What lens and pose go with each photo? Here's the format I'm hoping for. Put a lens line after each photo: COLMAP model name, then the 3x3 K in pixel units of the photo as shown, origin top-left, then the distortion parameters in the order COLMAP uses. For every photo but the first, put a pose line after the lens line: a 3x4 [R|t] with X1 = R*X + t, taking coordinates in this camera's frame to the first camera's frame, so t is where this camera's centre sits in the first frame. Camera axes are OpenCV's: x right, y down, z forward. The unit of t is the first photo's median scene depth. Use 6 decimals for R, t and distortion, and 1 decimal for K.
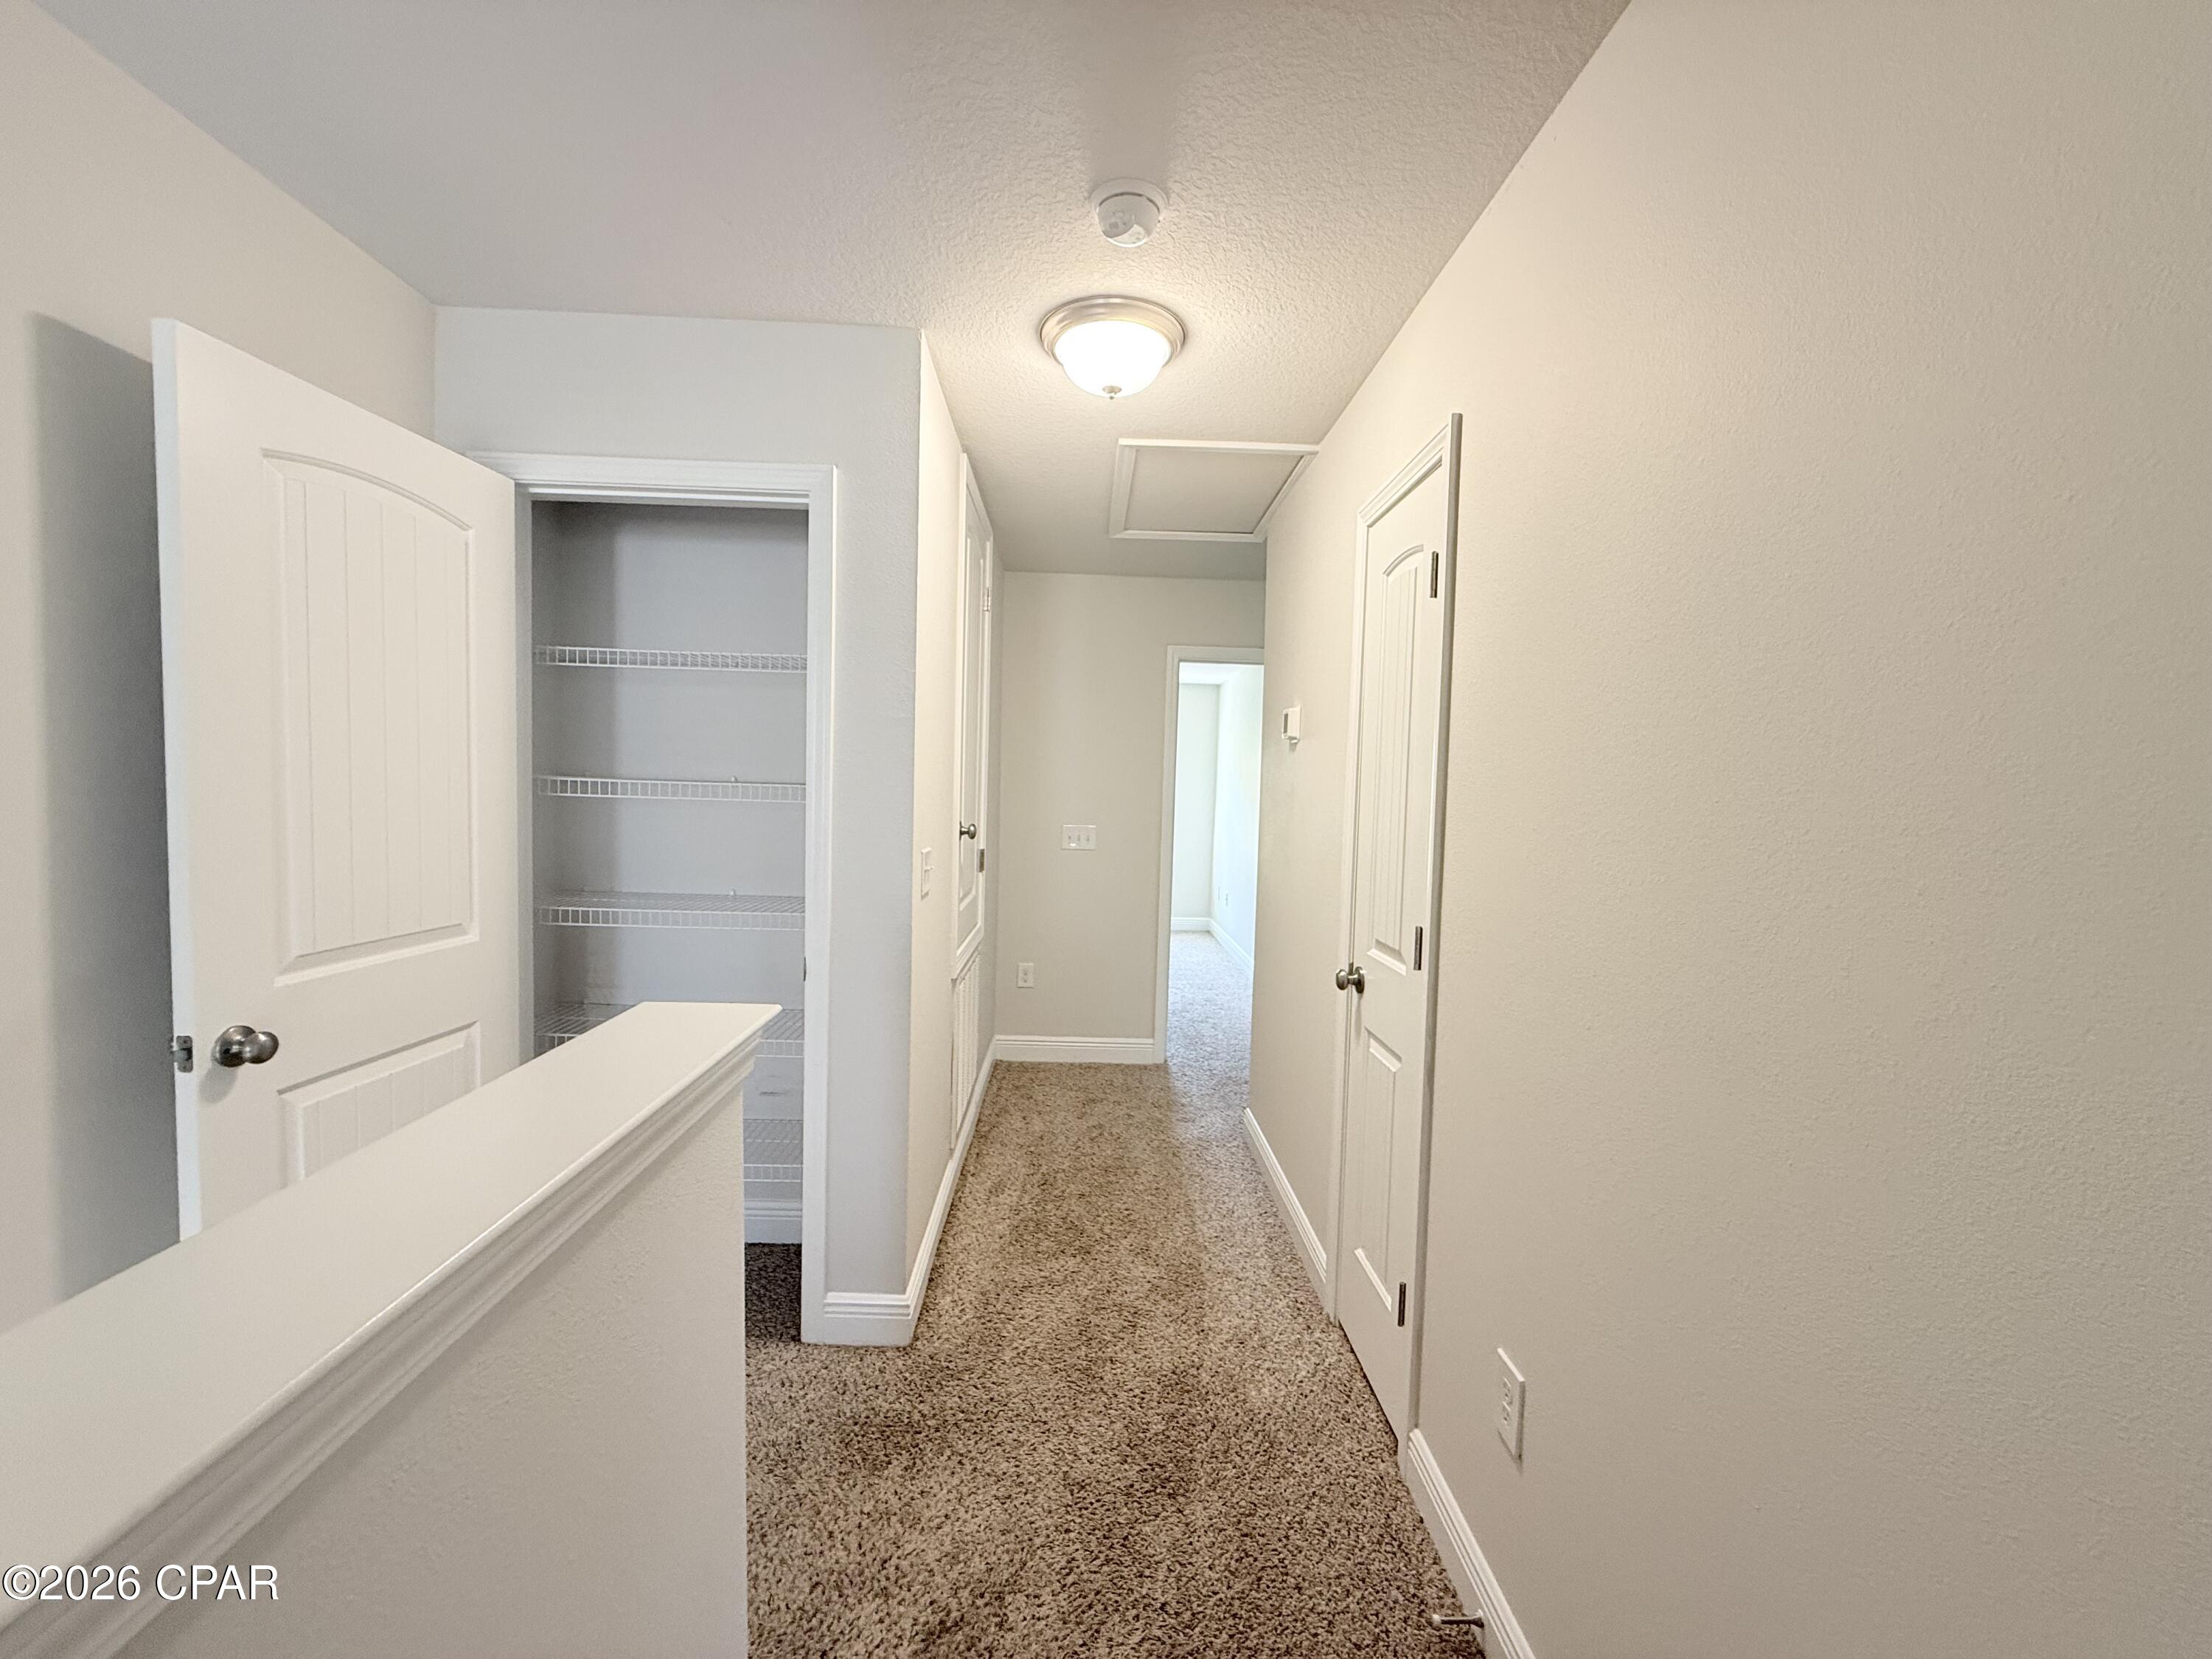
lens RADIAL K [[877.0, 0, 1102.8], [0, 877.0, 824.3], [0, 0, 1]] dist [0.002355, 0.000074]
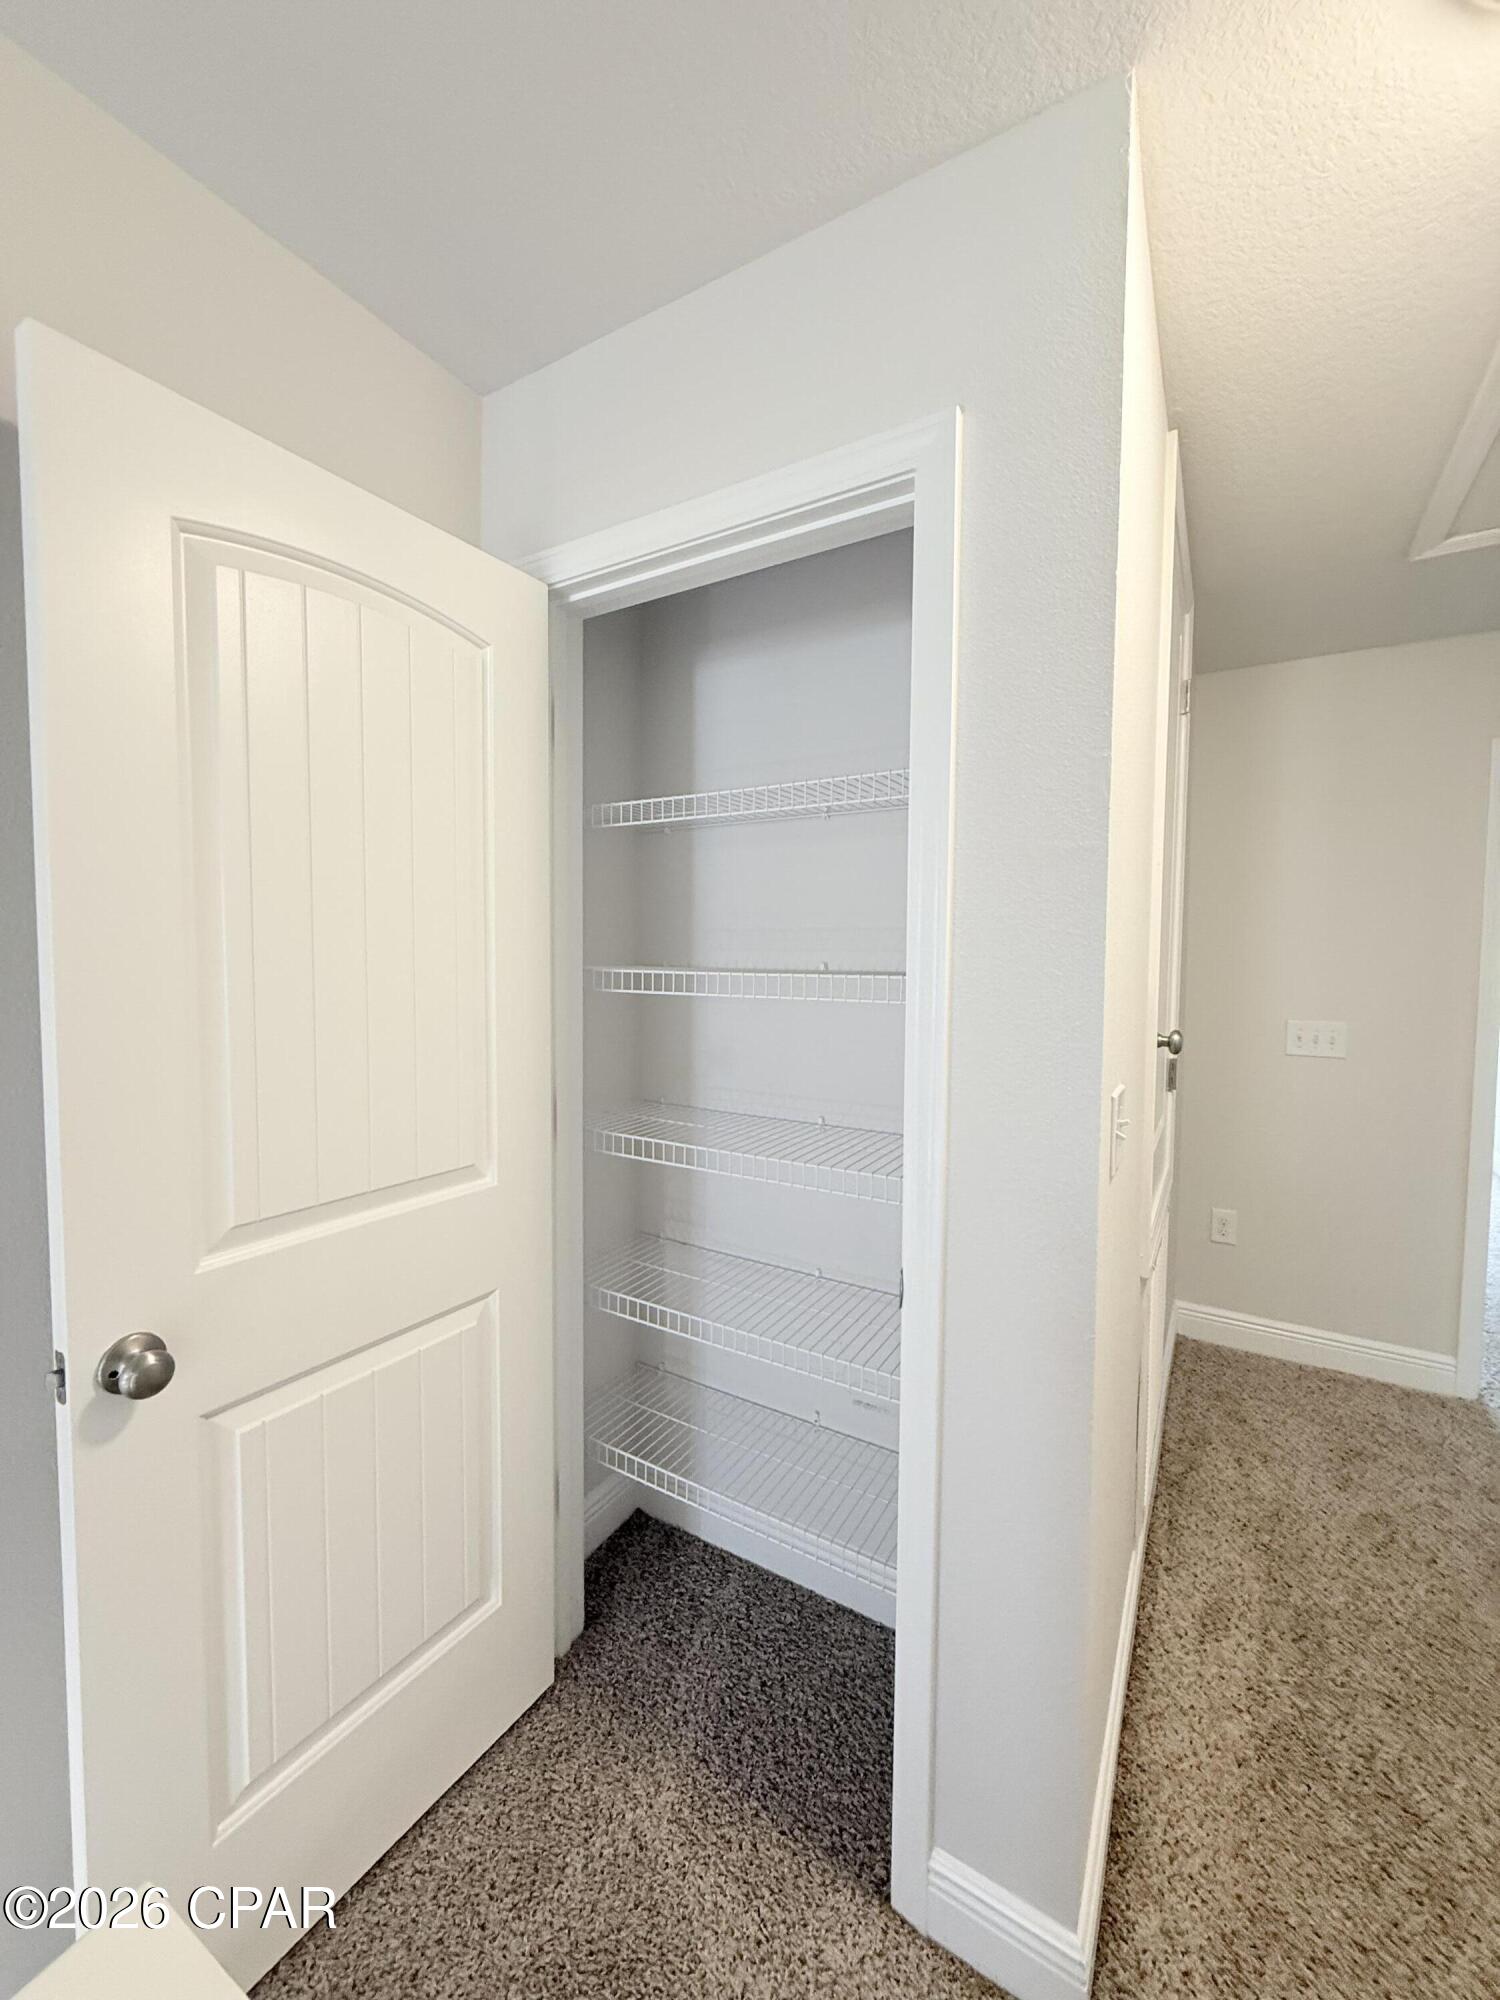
lens RADIAL K [[793.0, 0, 749.9], [0, 793.0, 989.1], [0, 0, 1]] dist [0.002355, 0.000074]
pose [[0.843628, 0.007503, -0.536876, -0.107470], [-0.008897, 0.999960, -0.000005, -0.030144], [0.536855, 0.004781, 0.843661, 0.376816]]
